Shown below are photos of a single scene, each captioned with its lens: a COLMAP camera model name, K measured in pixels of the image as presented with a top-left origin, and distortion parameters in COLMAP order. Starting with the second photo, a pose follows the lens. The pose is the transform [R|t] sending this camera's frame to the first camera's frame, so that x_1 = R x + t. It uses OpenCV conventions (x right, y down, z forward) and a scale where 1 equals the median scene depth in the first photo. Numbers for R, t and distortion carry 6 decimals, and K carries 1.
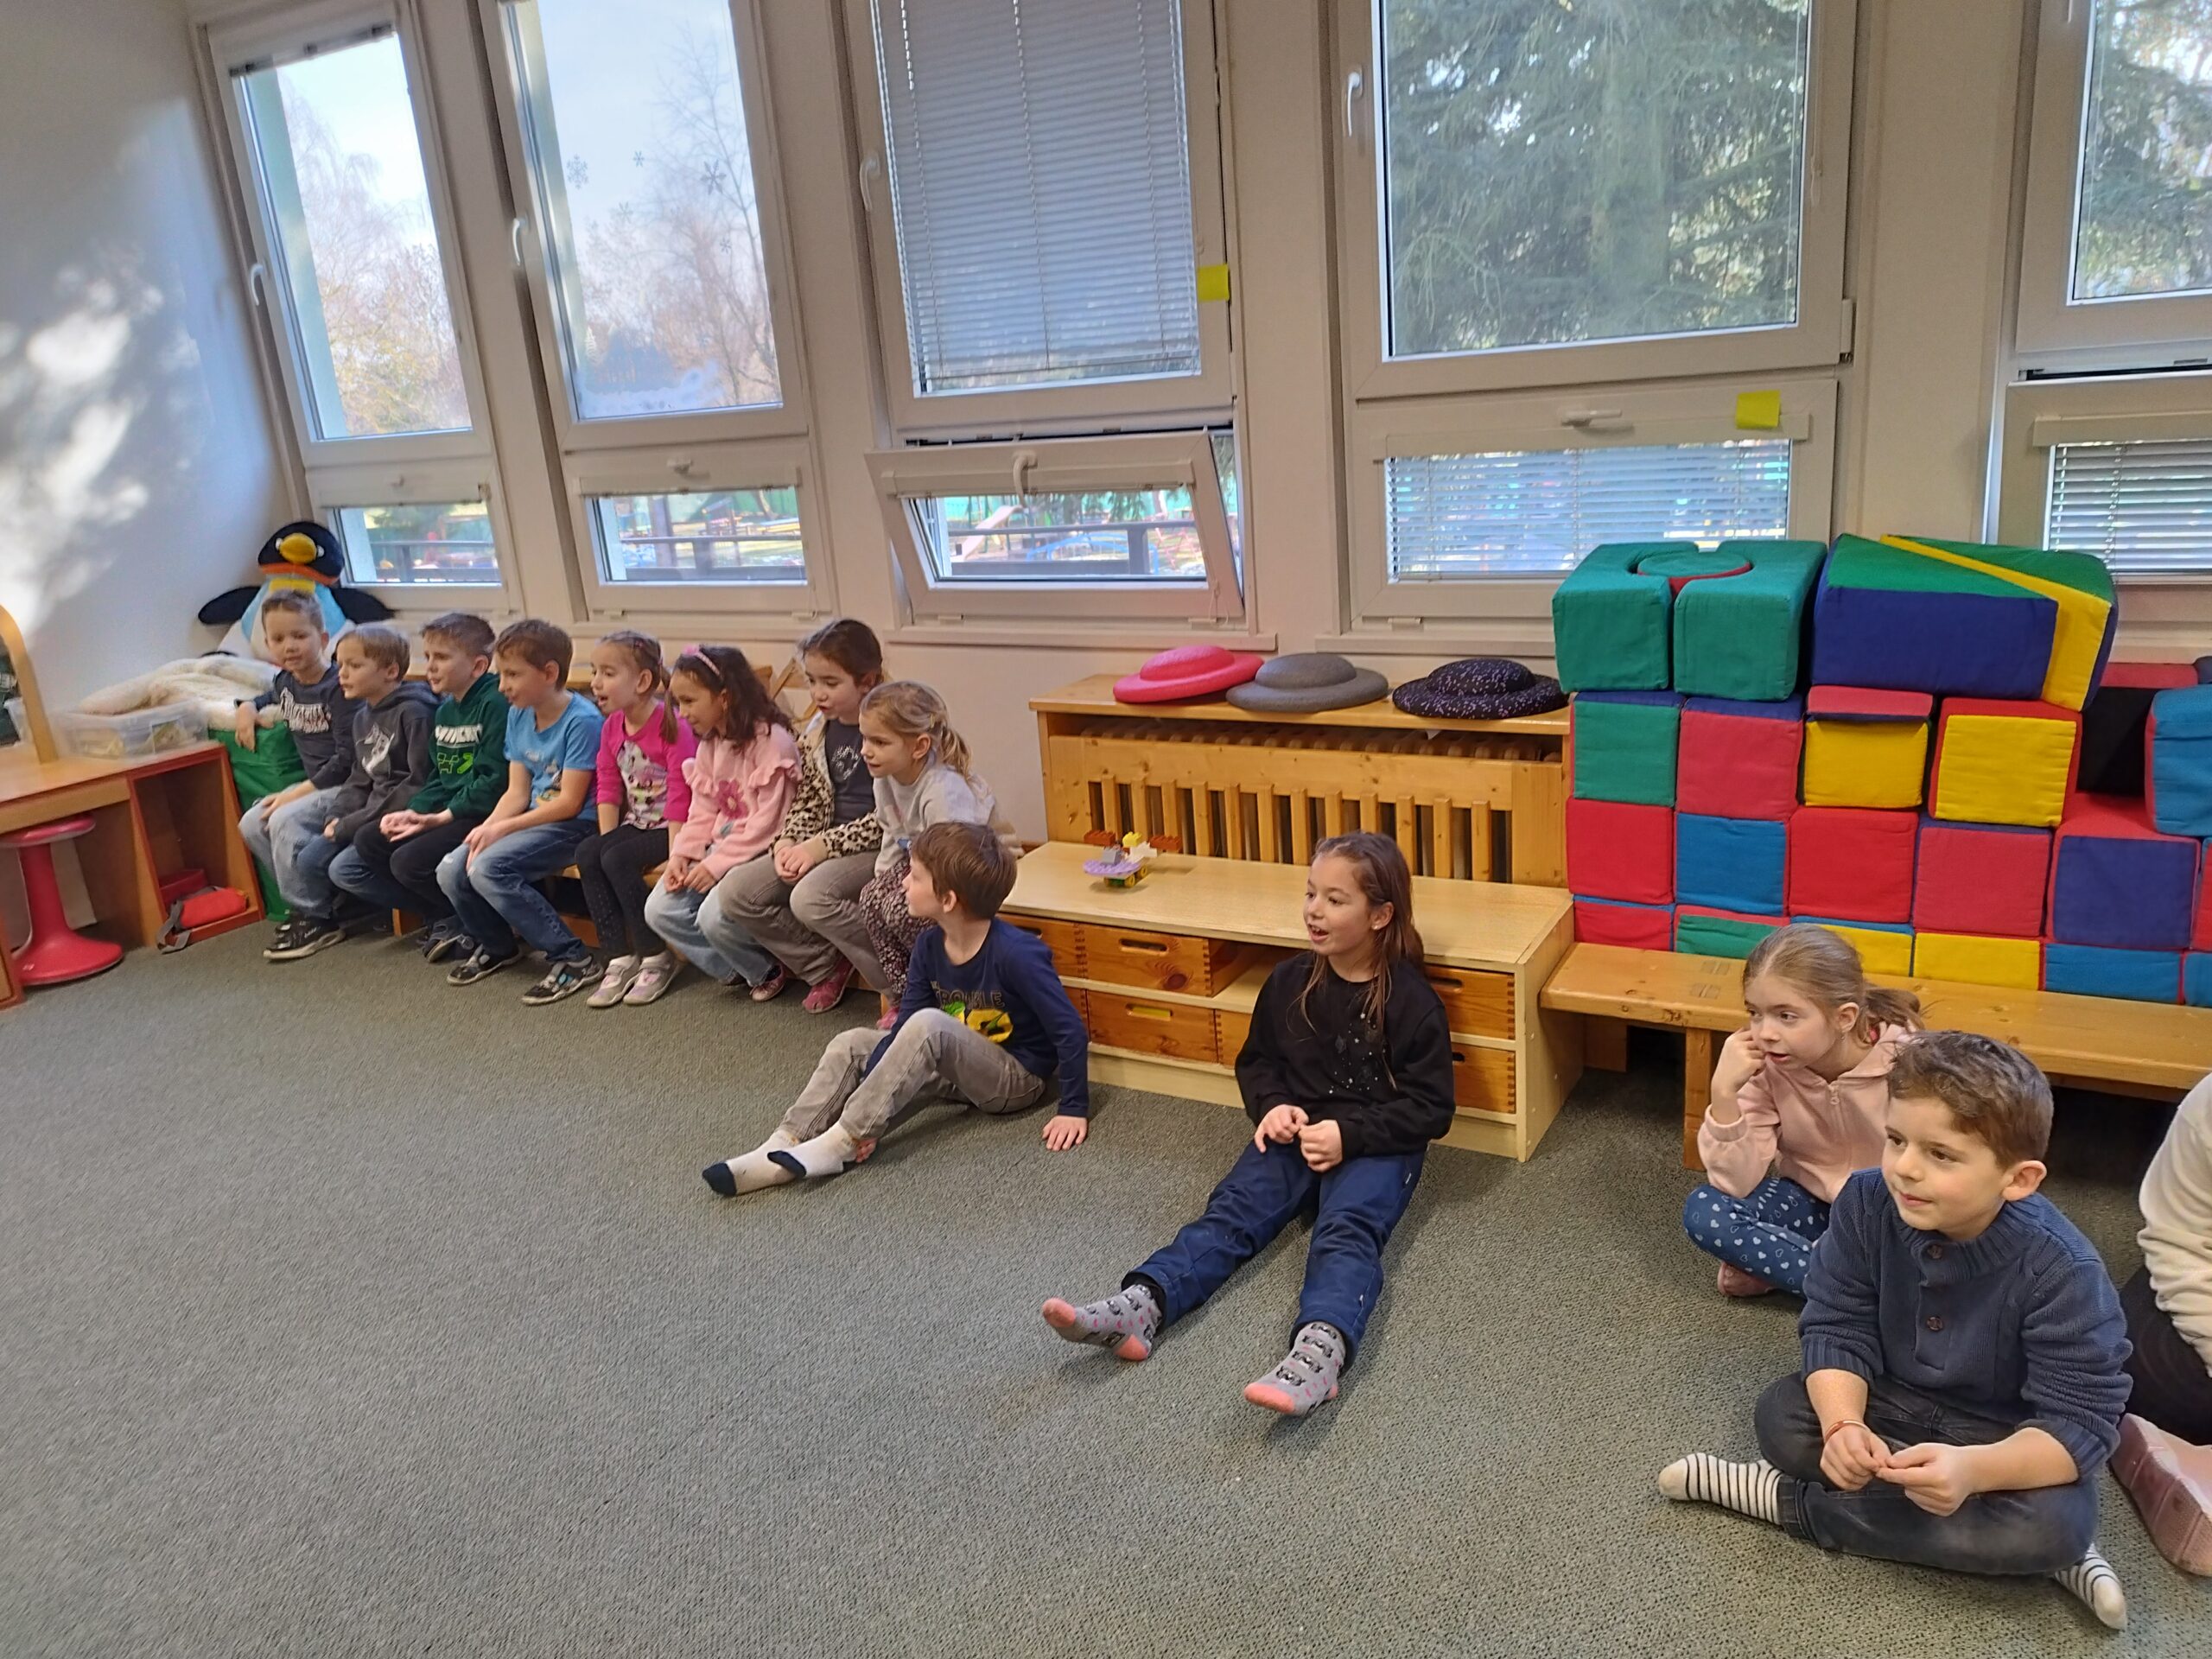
lens RADIAL K [[1553.0, 0, 1102.2], [0, 1553.0, 829.1], [0, 0, 1]] dist [0.000059, -0.002035]
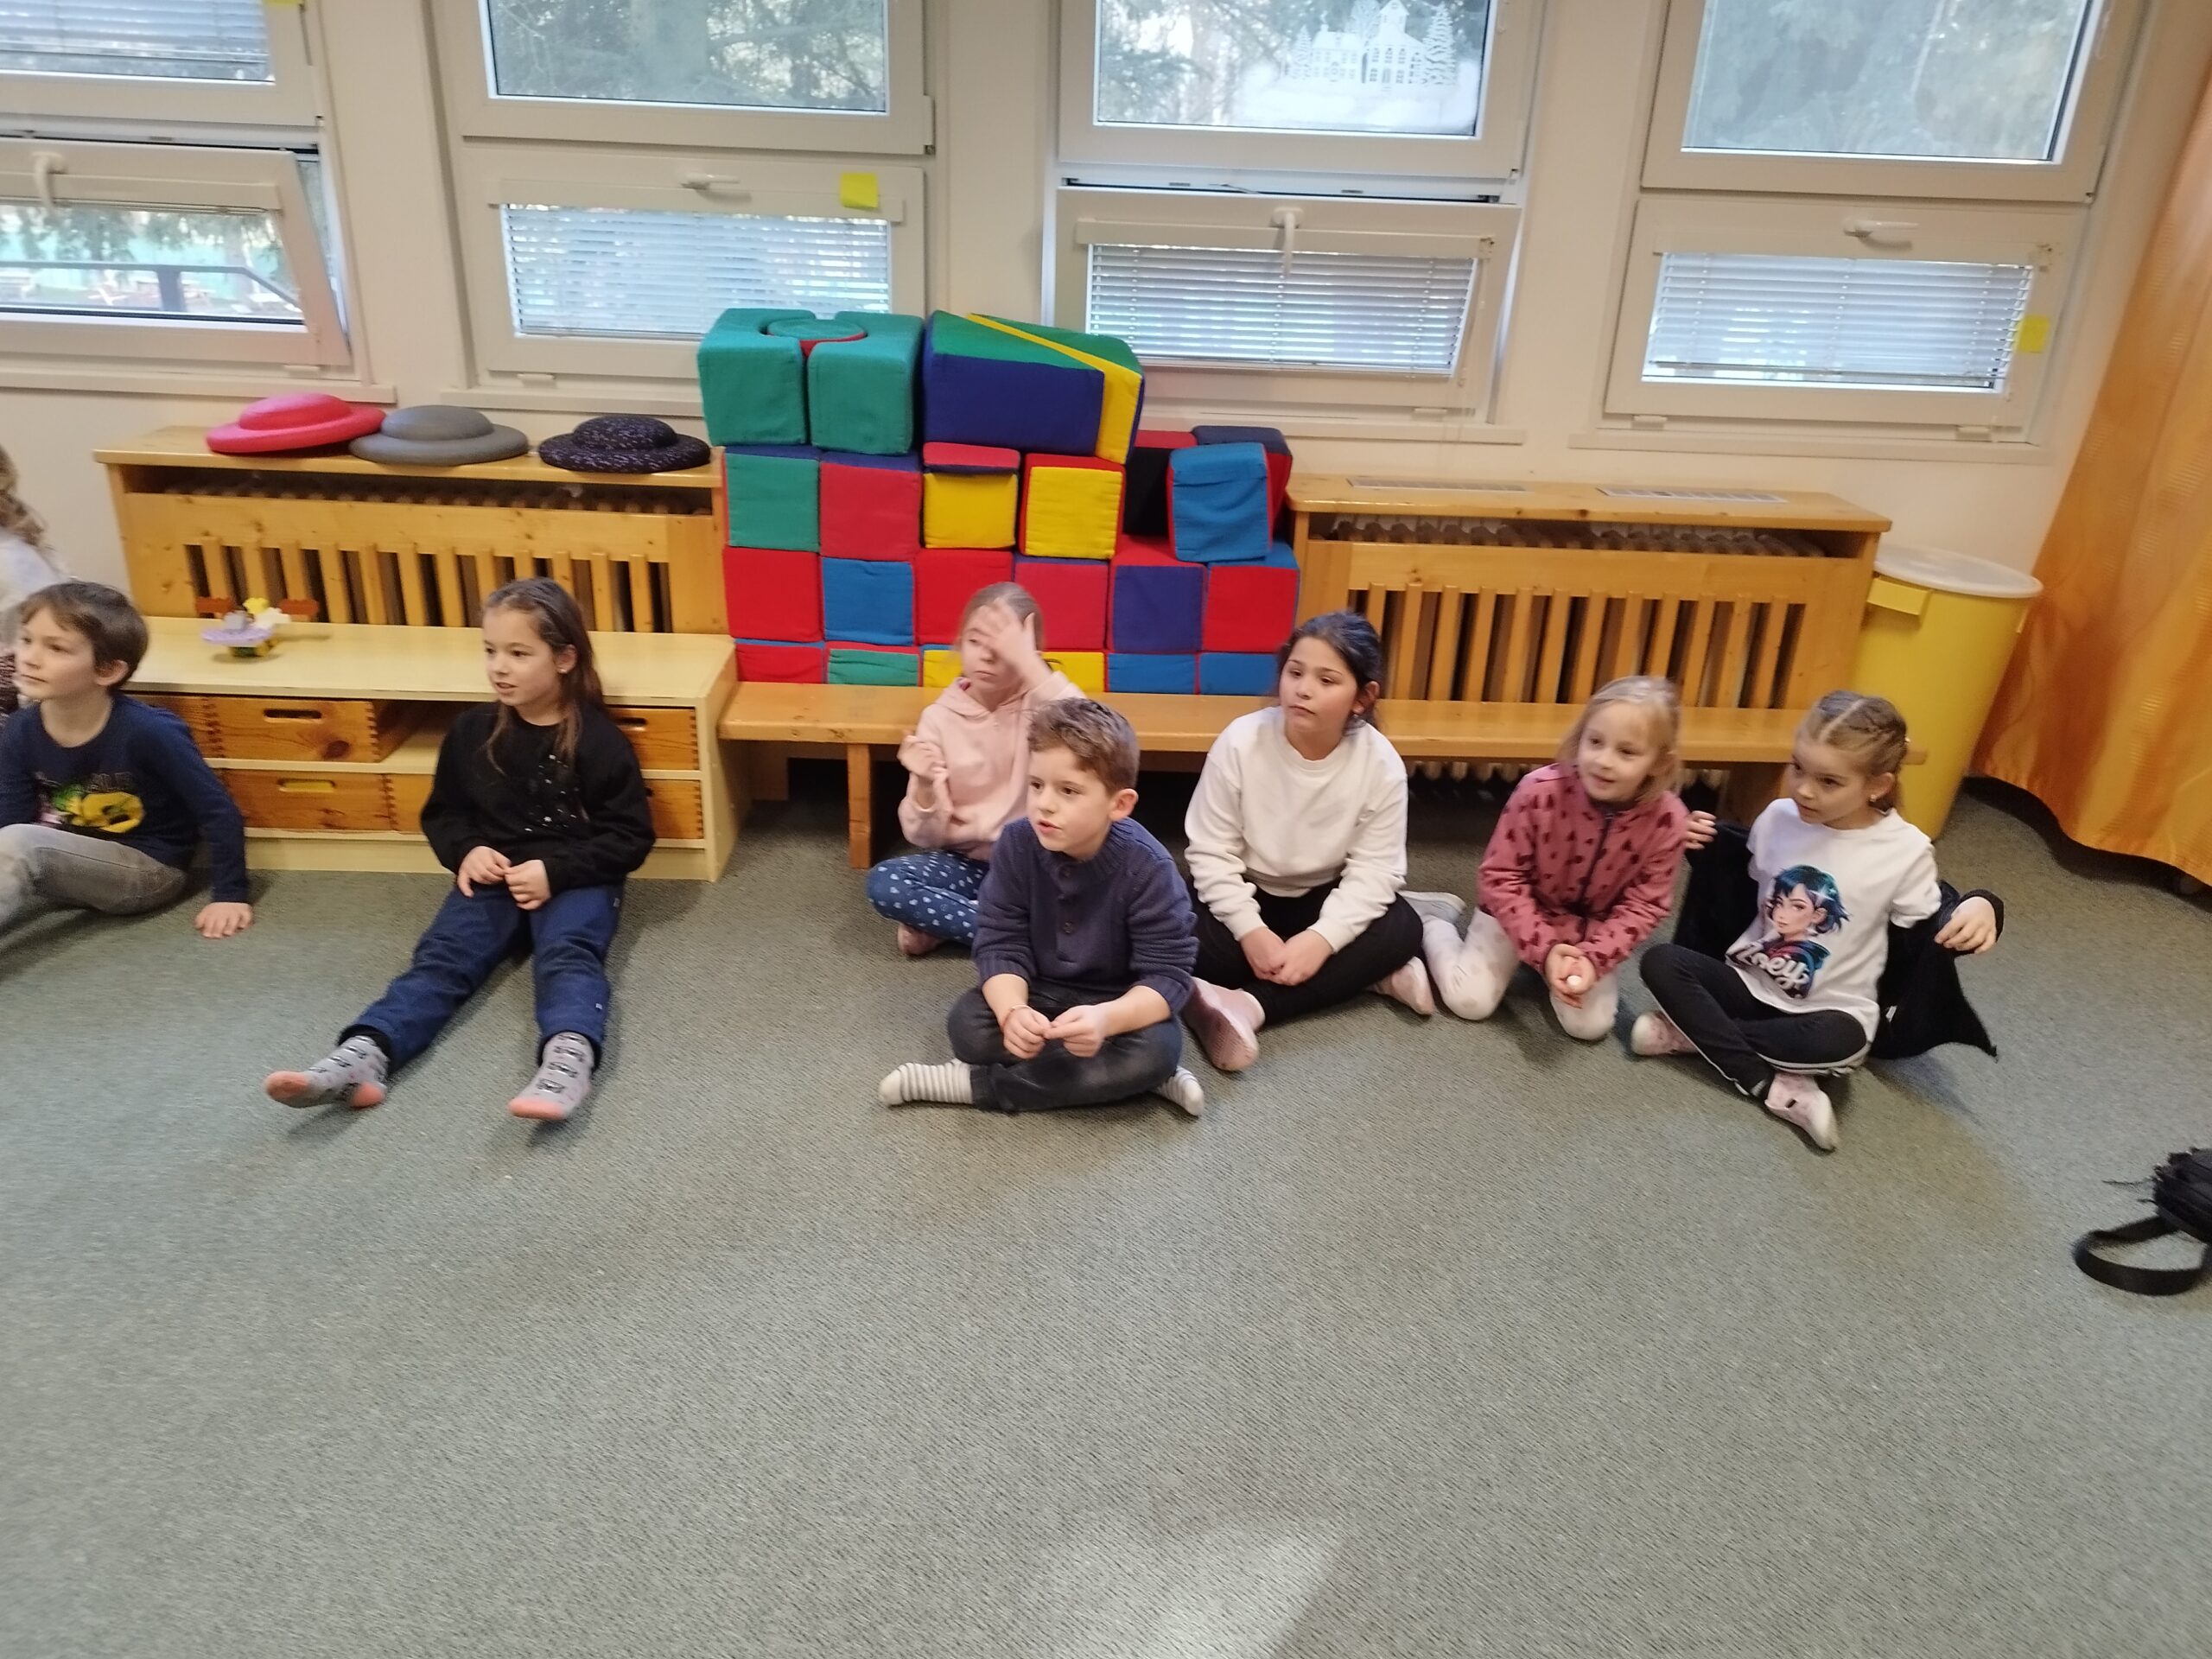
lens RADIAL K [[1613.3, 0, 1095.9], [0, 1613.3, 825.4], [0, 0, 1]] dist [0.029845, -0.027991]
pose [[0.834939, -0.102198, 0.540770, -0.111640], [0.050251, 0.992659, 0.110012, 0.062490], [-0.548044, -0.064679, 0.833945, -0.084760]]
